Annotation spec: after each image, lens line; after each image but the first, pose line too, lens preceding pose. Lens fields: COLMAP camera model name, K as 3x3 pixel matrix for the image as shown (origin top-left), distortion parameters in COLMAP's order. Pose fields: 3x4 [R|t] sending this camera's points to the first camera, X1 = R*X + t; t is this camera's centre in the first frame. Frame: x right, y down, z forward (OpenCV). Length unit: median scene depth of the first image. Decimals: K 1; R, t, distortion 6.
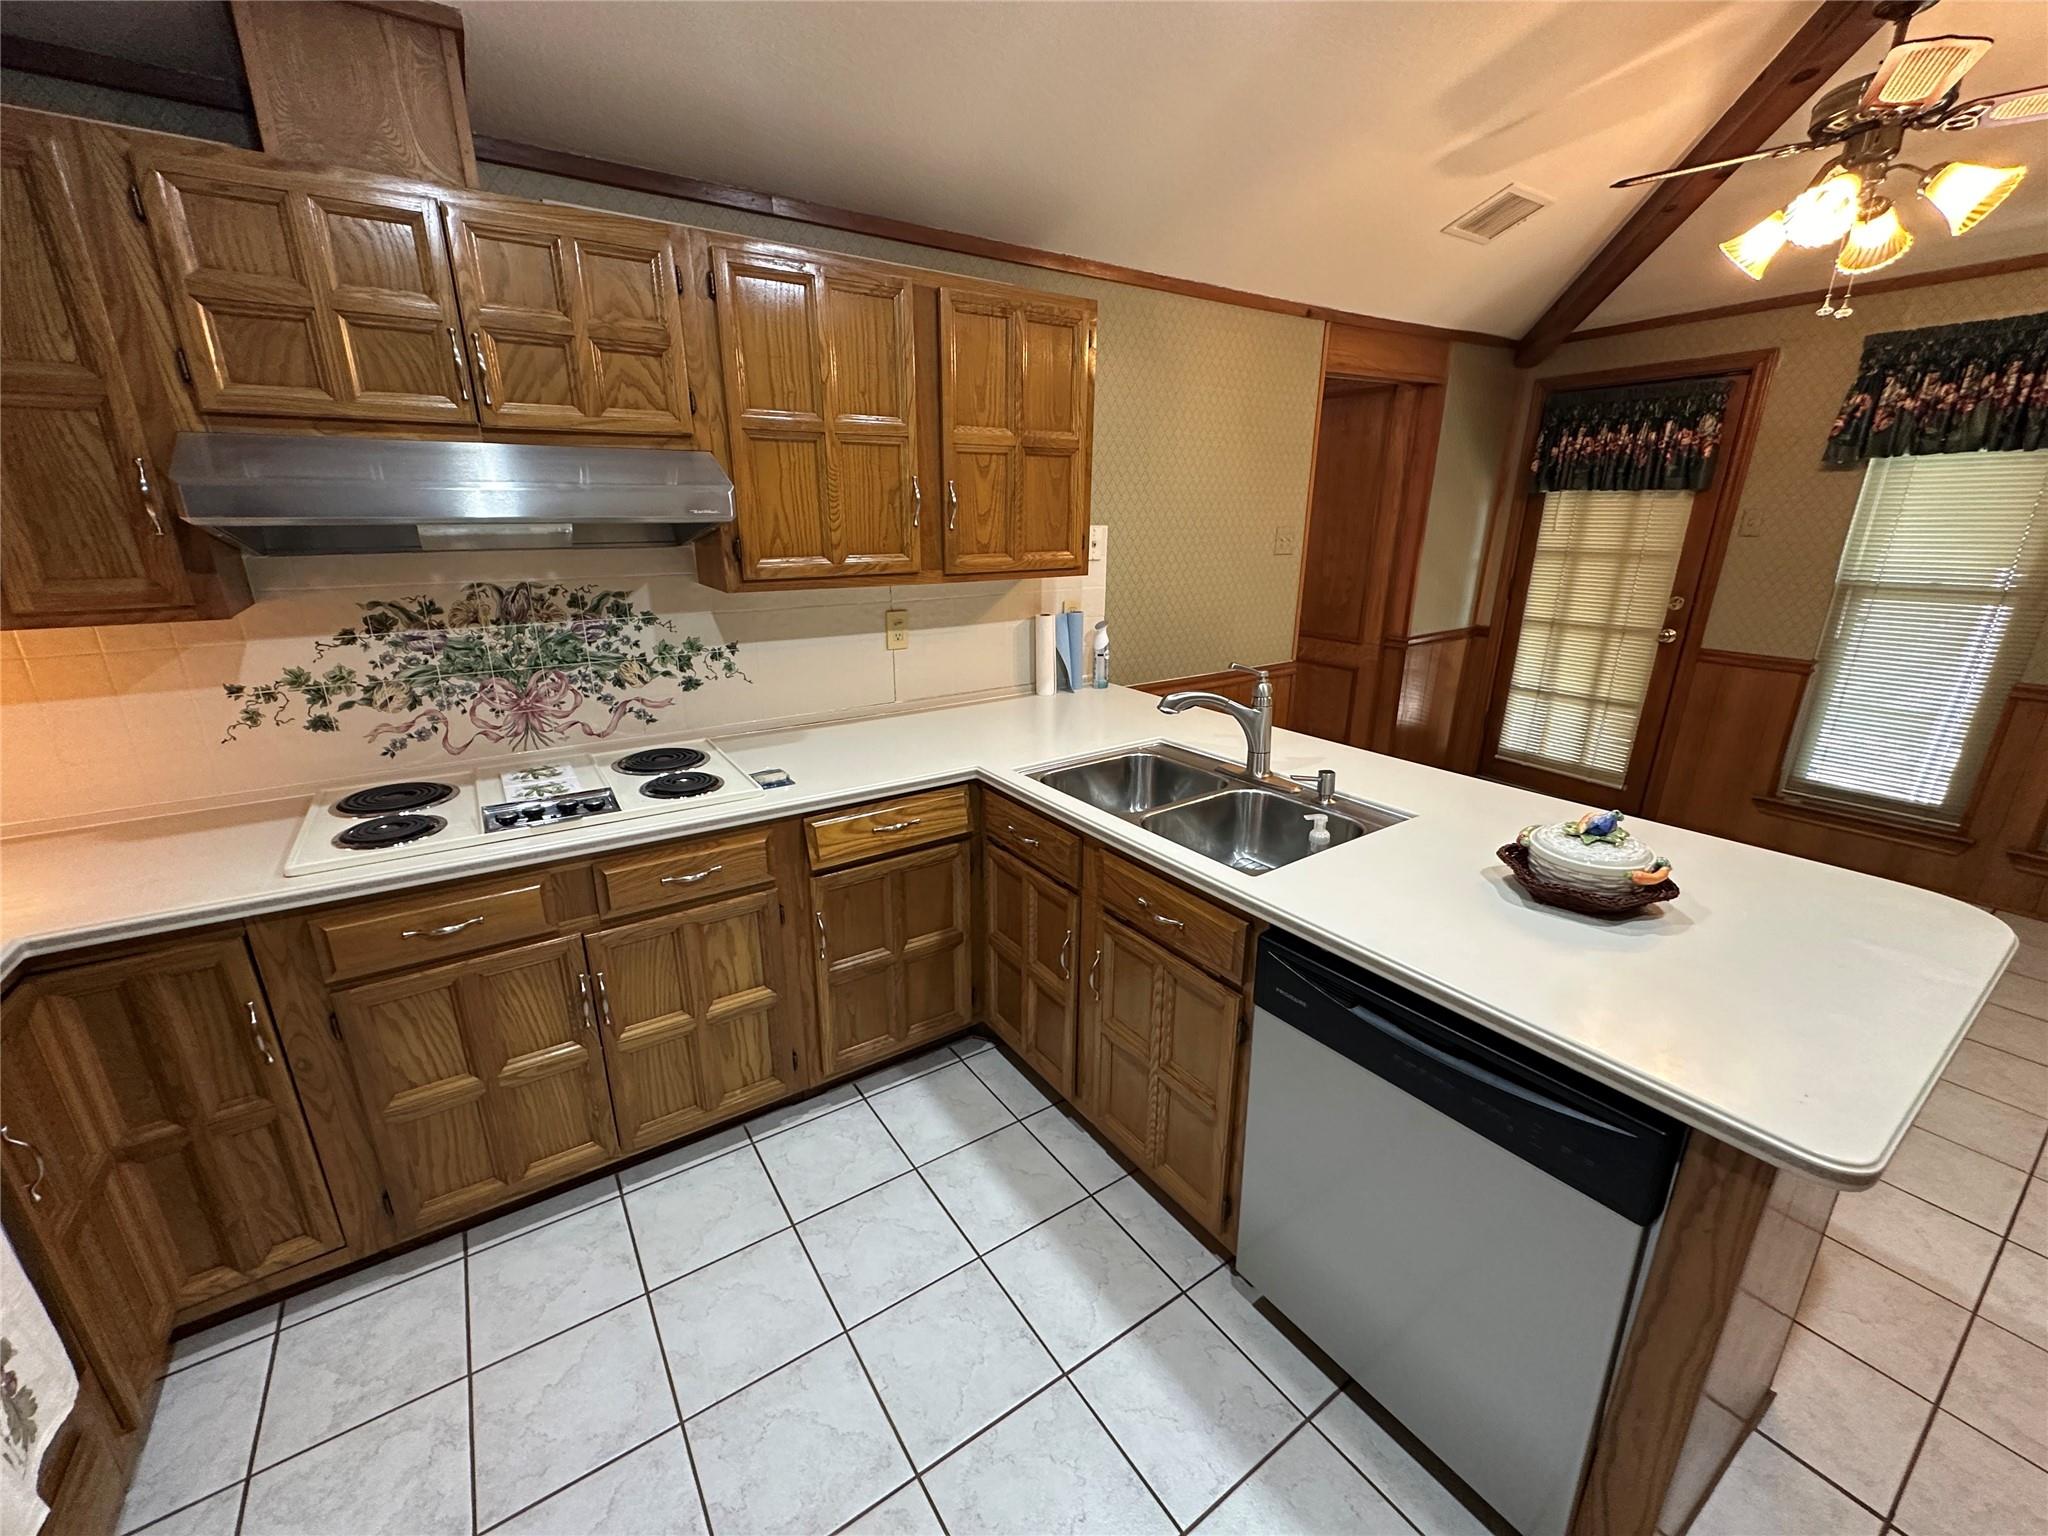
lens RADIAL K [[816.4, 0, 1019.0], [0, 816.4, 767.2], [0, 0, 1]] dist [-0.002428, -0.000317]
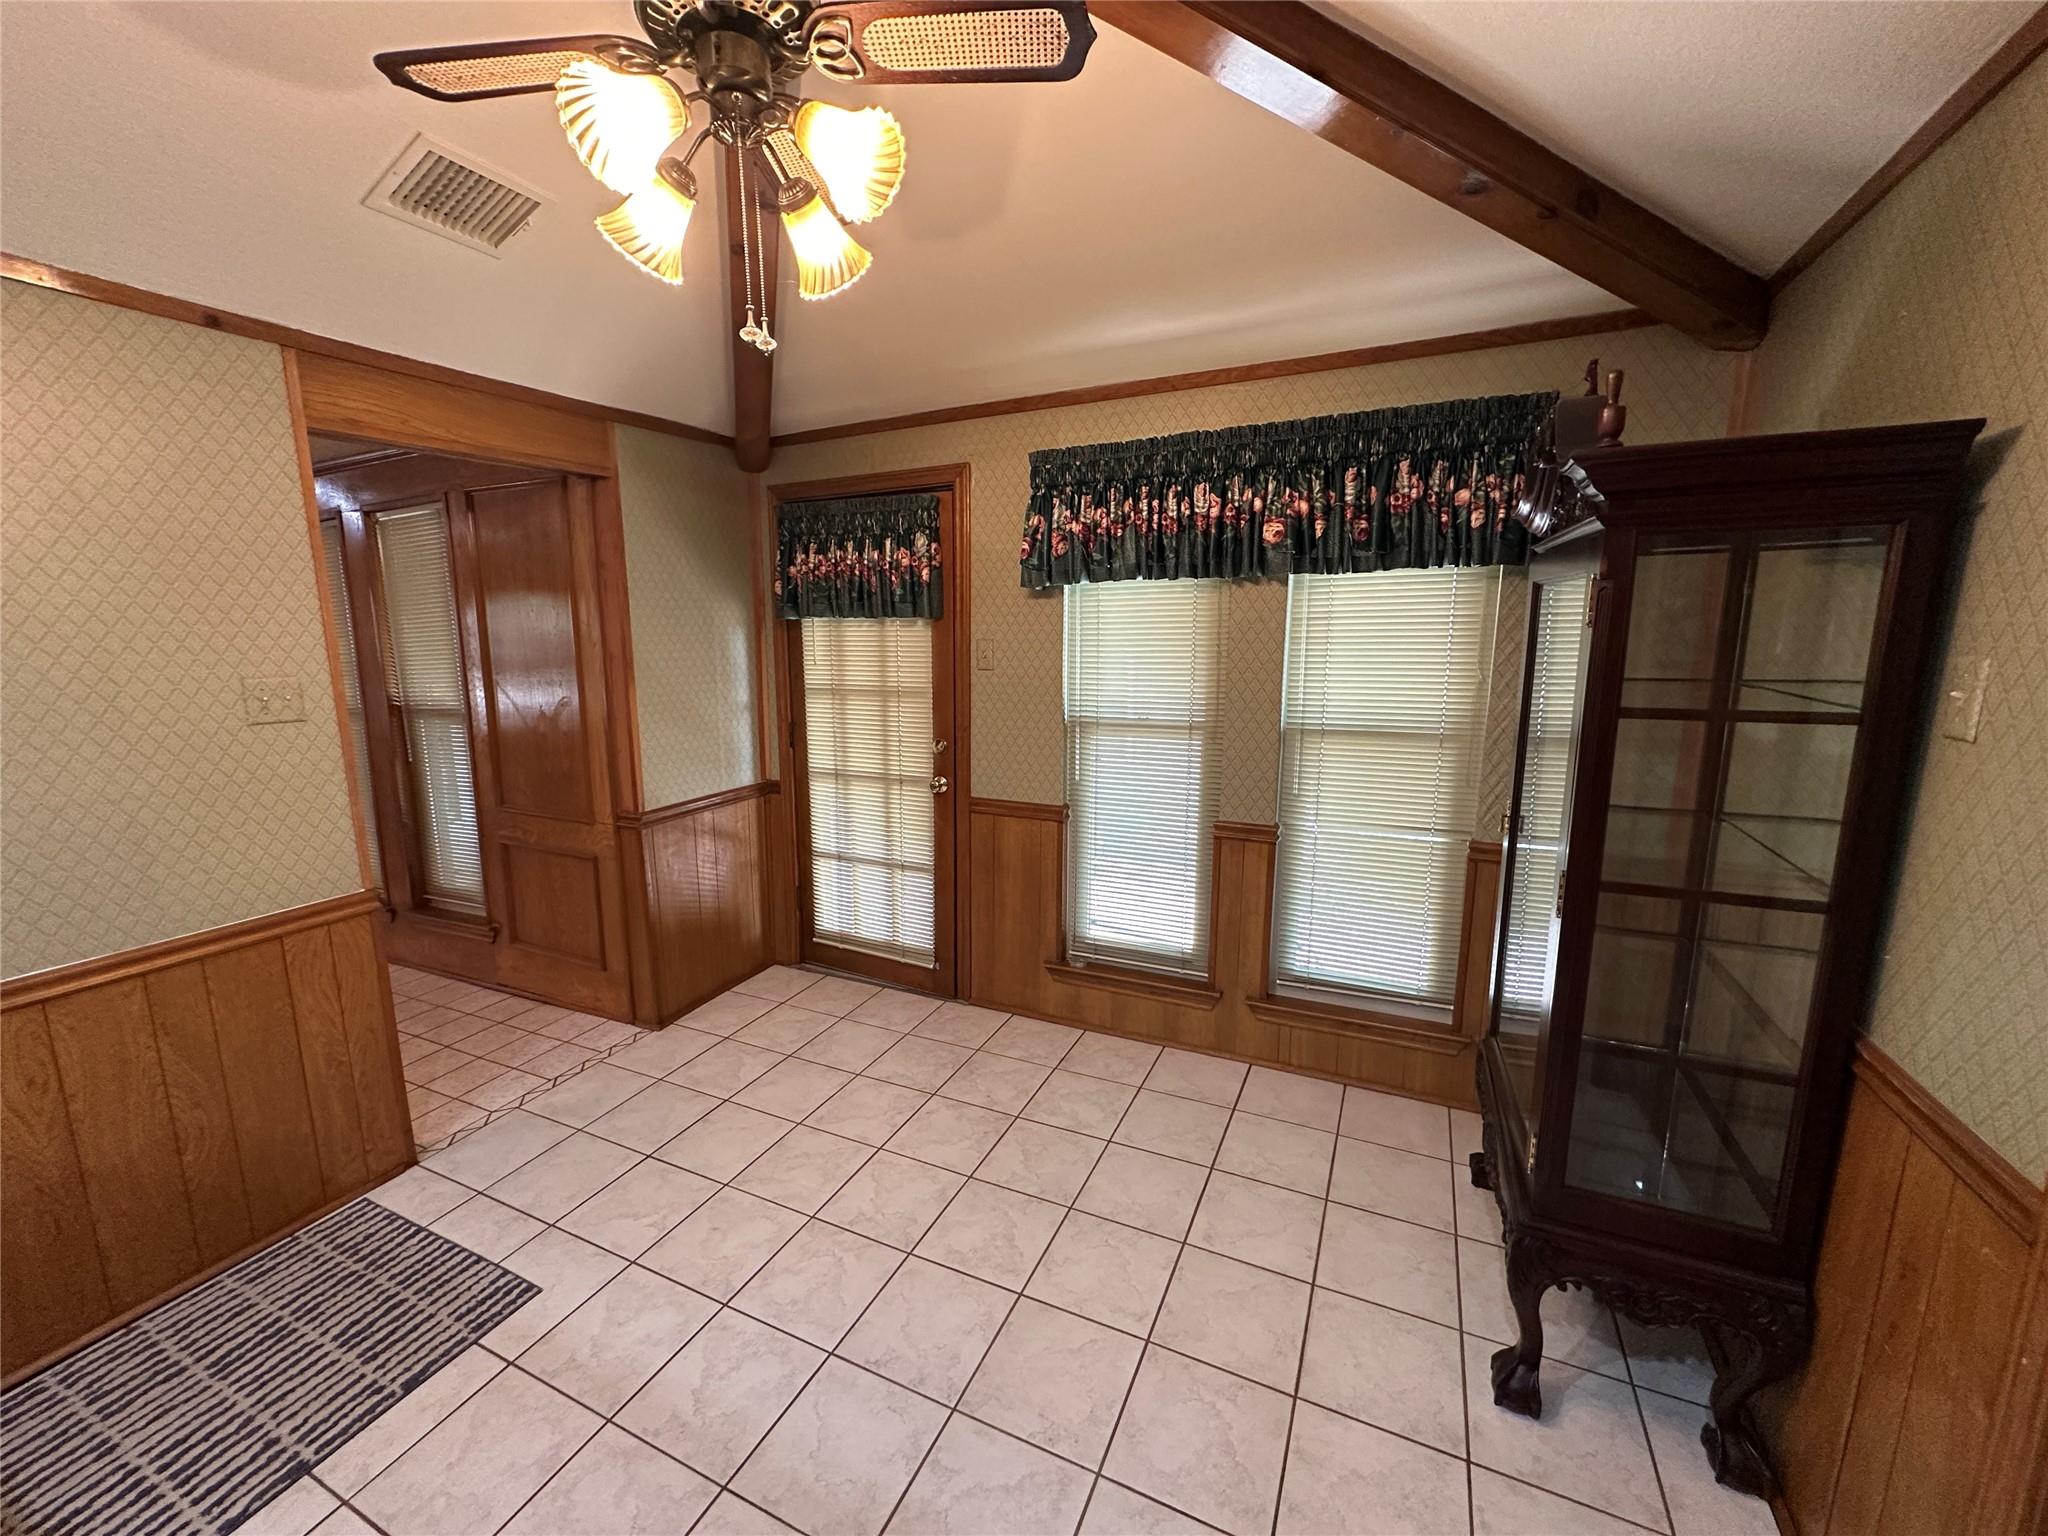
lens RADIAL K [[816.4, 0, 1022.2], [0, 816.4, 766.0], [0, 0, 1]] dist [-0.002428, -0.000317]
pose [[0.858846, -0.087534, 0.504699, 0.718017], [0.156764, 0.982931, -0.096288, -0.138095], [-0.487656, 0.161815, 0.857909, 0.374994]]
